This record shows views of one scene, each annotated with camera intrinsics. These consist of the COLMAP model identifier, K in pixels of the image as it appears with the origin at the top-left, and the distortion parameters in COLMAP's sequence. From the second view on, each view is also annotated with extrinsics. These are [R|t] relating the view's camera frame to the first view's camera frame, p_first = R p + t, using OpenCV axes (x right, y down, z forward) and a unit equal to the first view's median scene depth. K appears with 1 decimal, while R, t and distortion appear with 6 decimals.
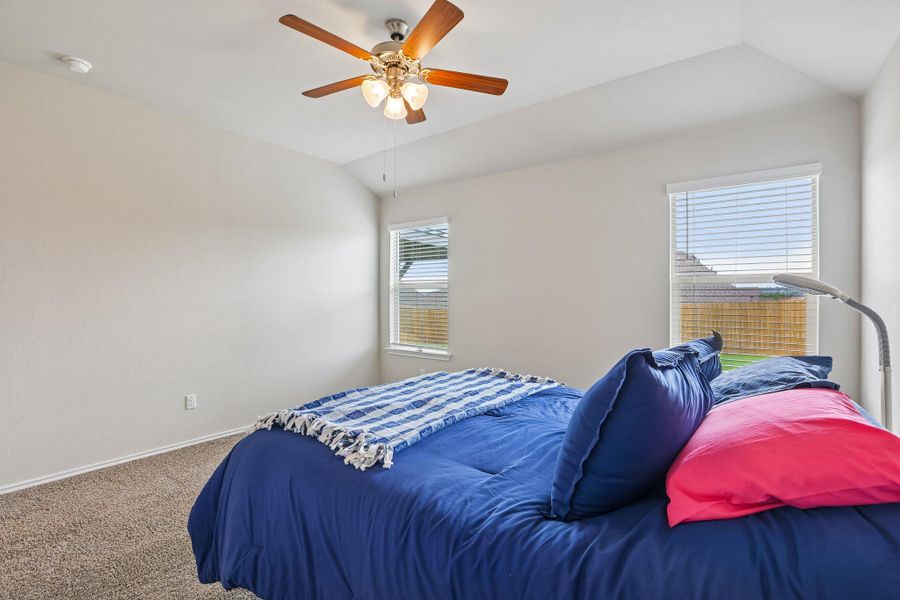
lens RADIAL K [[411.1, 0, 449.8], [0, 411.1, 297.2], [0, 0, 1]] dist [-0.049577, 0.016942]
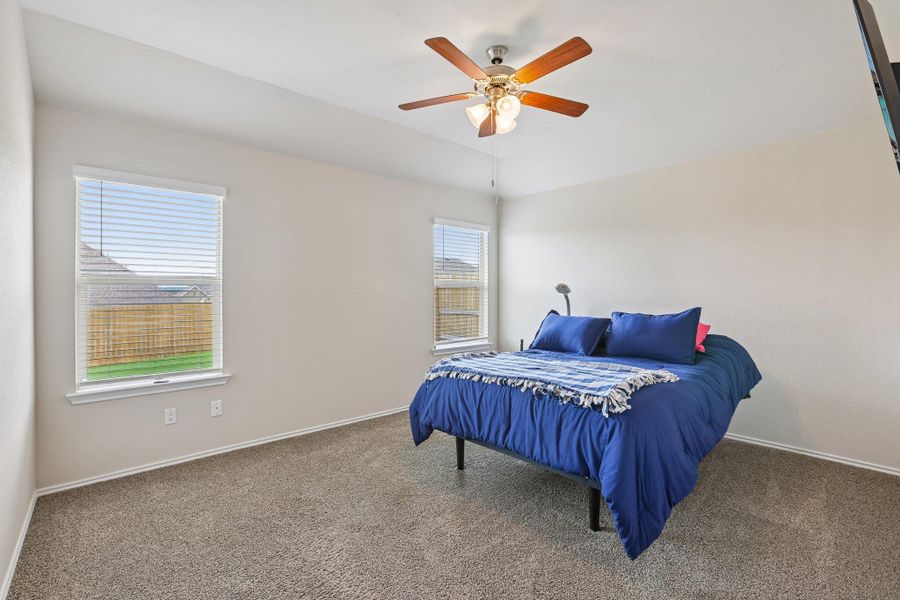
lens RADIAL K [[411.1, 0, 449.8], [0, 411.1, 297.2], [0, 0, 1]] dist [-0.049577, 0.016942]
pose [[0.177883, -0.007877, 0.984020, -0.570789], [0.013548, 0.999893, 0.005555, 0.001959], [-0.983958, 0.012343, 0.177971, 0.423855]]
